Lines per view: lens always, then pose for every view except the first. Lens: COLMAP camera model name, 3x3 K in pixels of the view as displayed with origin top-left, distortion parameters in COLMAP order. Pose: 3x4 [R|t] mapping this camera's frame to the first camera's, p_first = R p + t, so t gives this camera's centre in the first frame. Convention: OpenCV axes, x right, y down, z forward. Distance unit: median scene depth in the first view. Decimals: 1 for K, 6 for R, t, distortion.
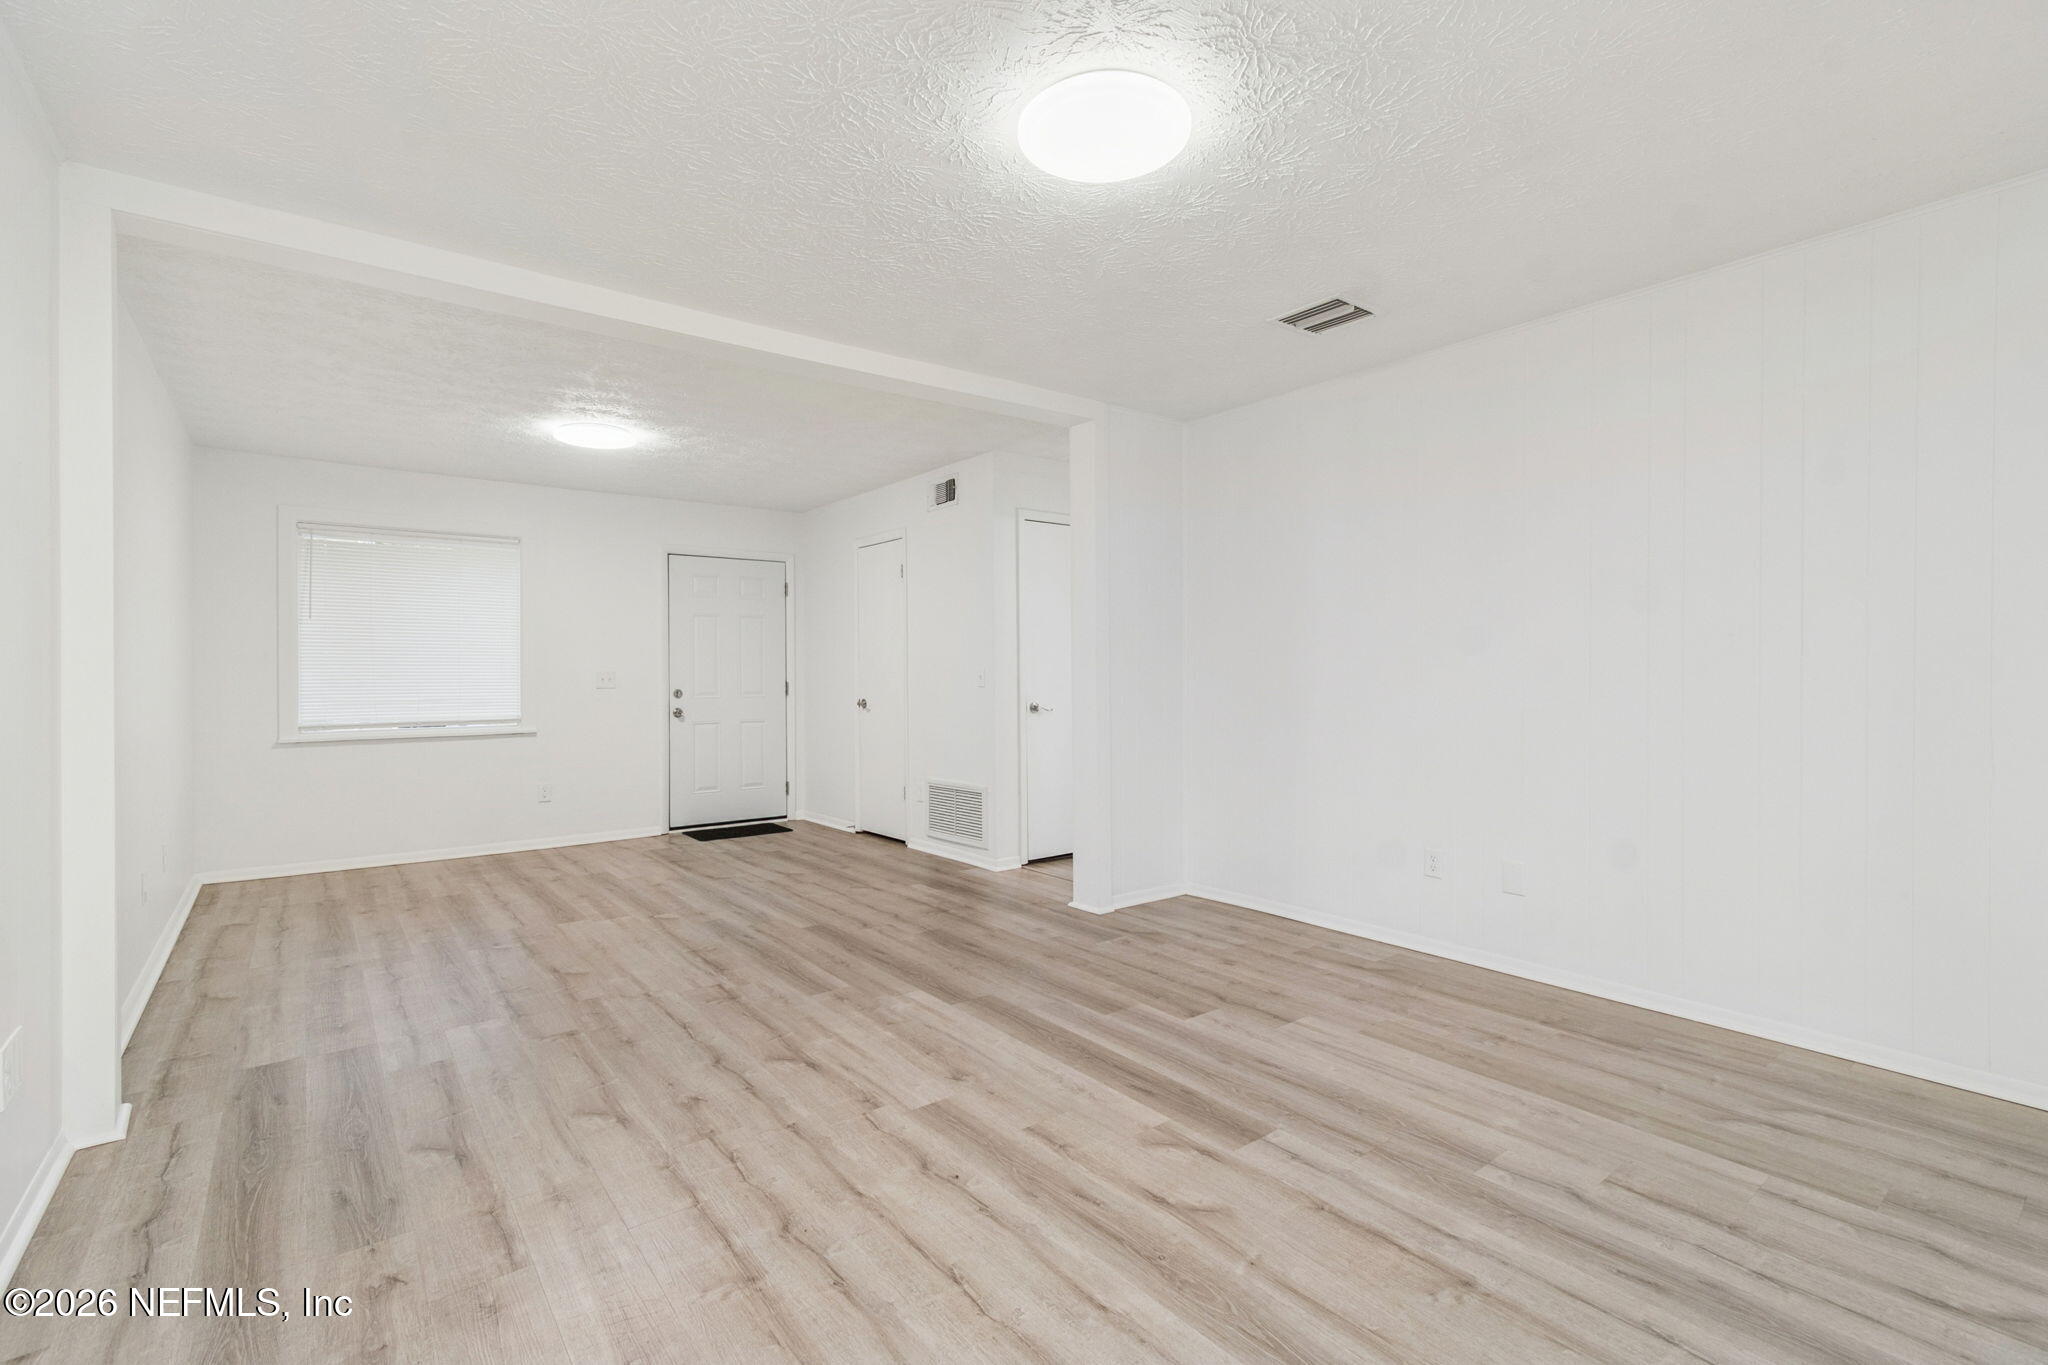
lens RADIAL K [[917.6, 0, 1015.2], [0, 917.6, 678.0], [0, 0, 1]] dist [0.005049, 0.000036]
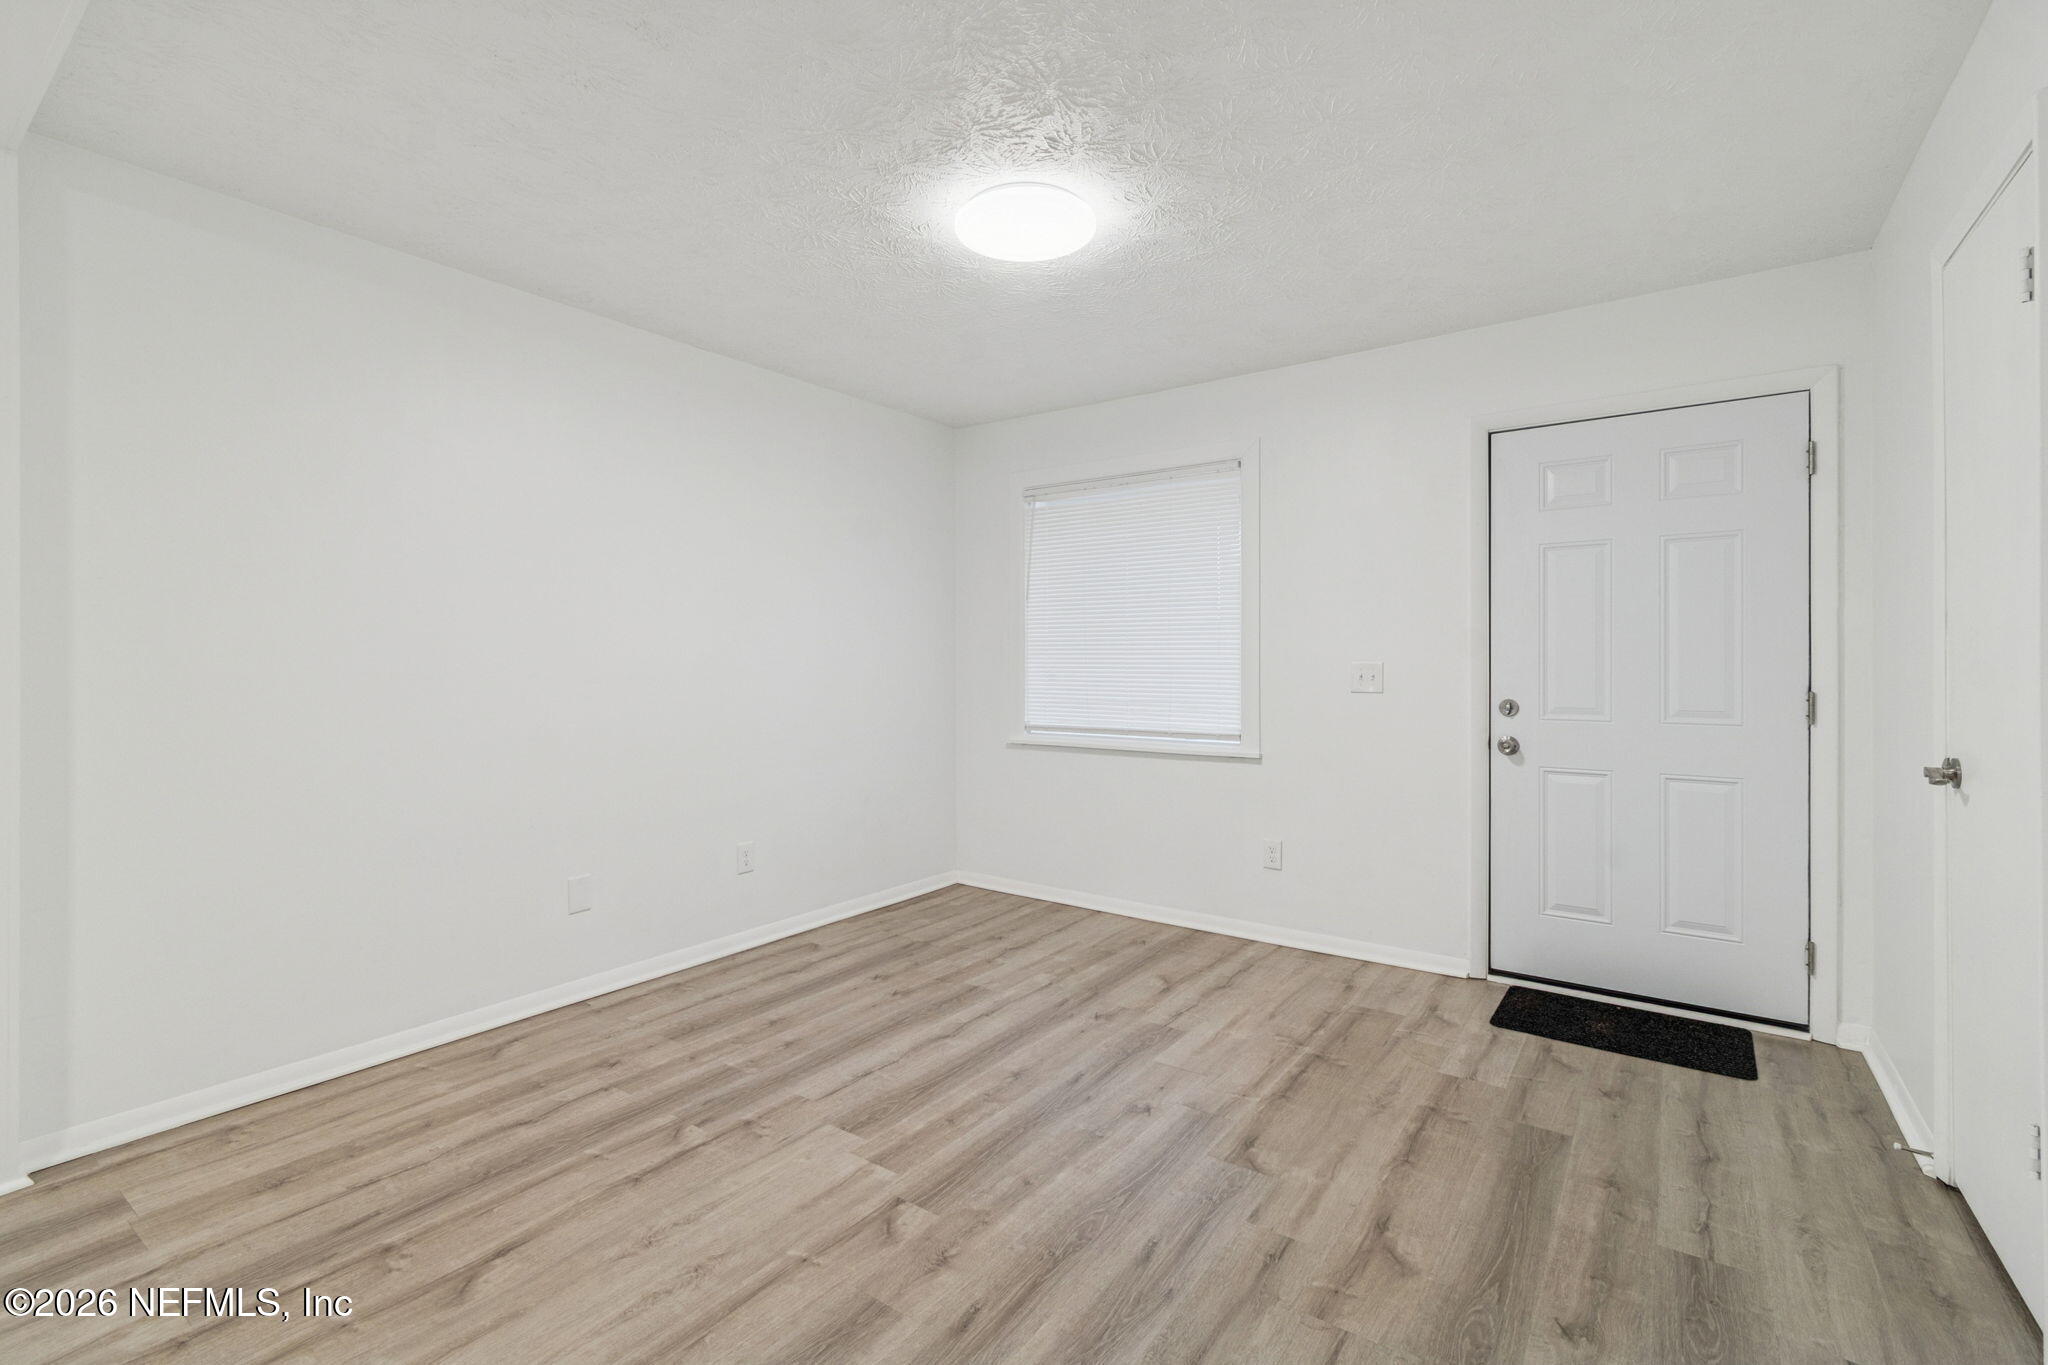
lens RADIAL K [[917.6, 0, 1005.6], [0, 917.6, 667.5], [0, 0, 1]] dist [0.005049, 0.000036]
pose [[0.282658, 0.010546, -0.959163, 0.065184], [-0.005392, 0.999941, 0.009405, -0.014131], [0.959205, 0.002513, 0.282699, 1.018049]]
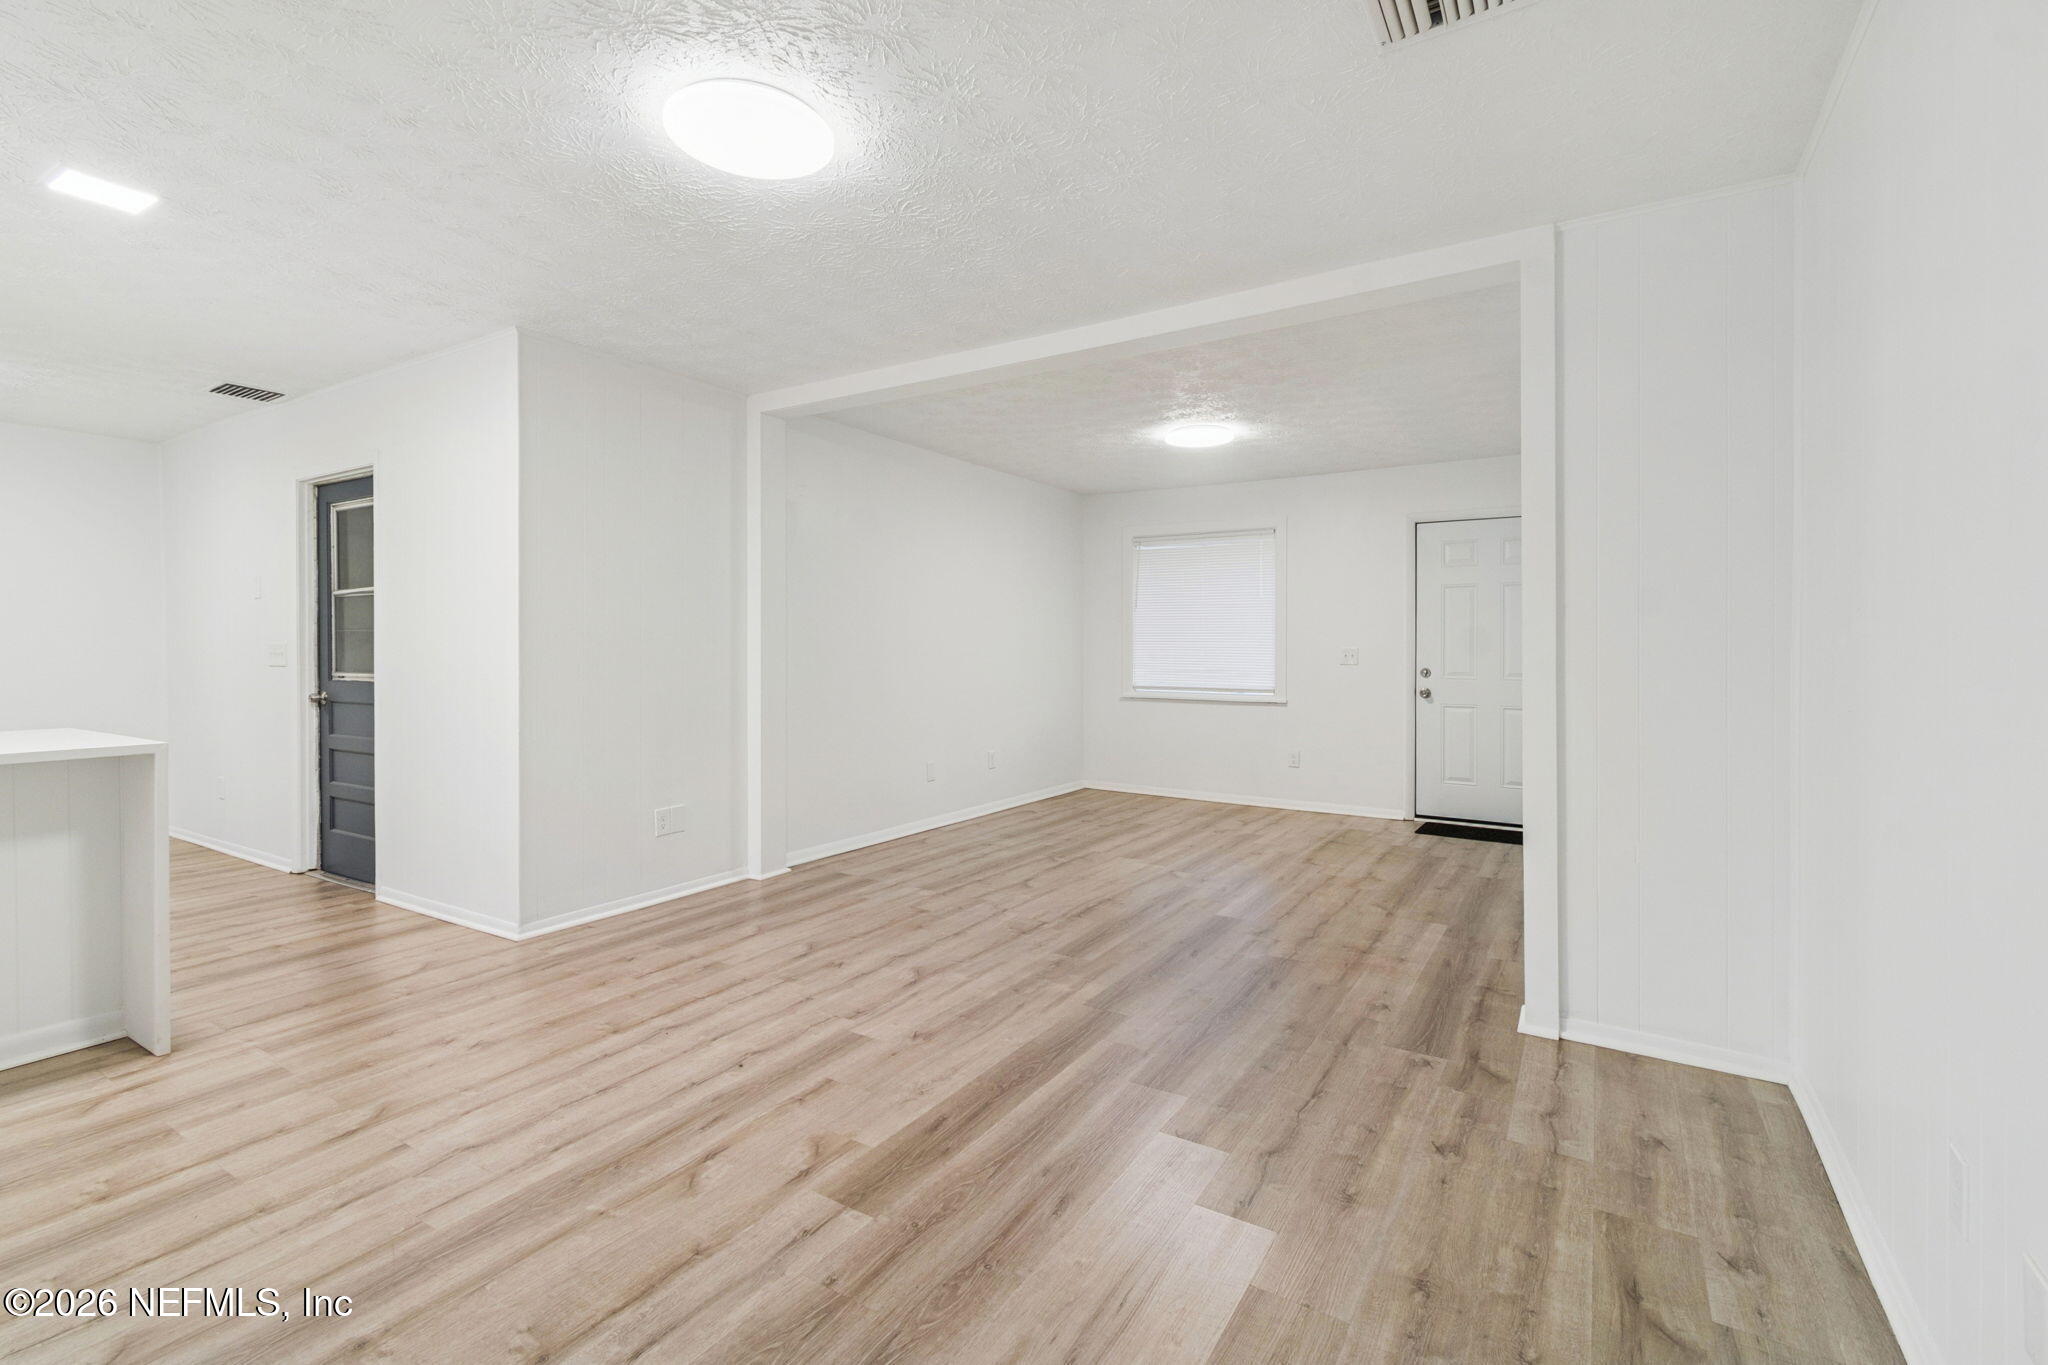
lens RADIAL K [[917.6, 0, 1001.7], [0, 917.6, 649.8], [0, 0, 1]] dist [0.005049, 0.000036]
pose [[0.333991, 0.008889, -0.942534, 0.632367], [-0.012198, 0.999913, 0.005108, -0.009498], [0.942497, 0.009791, 0.334070, 0.484531]]
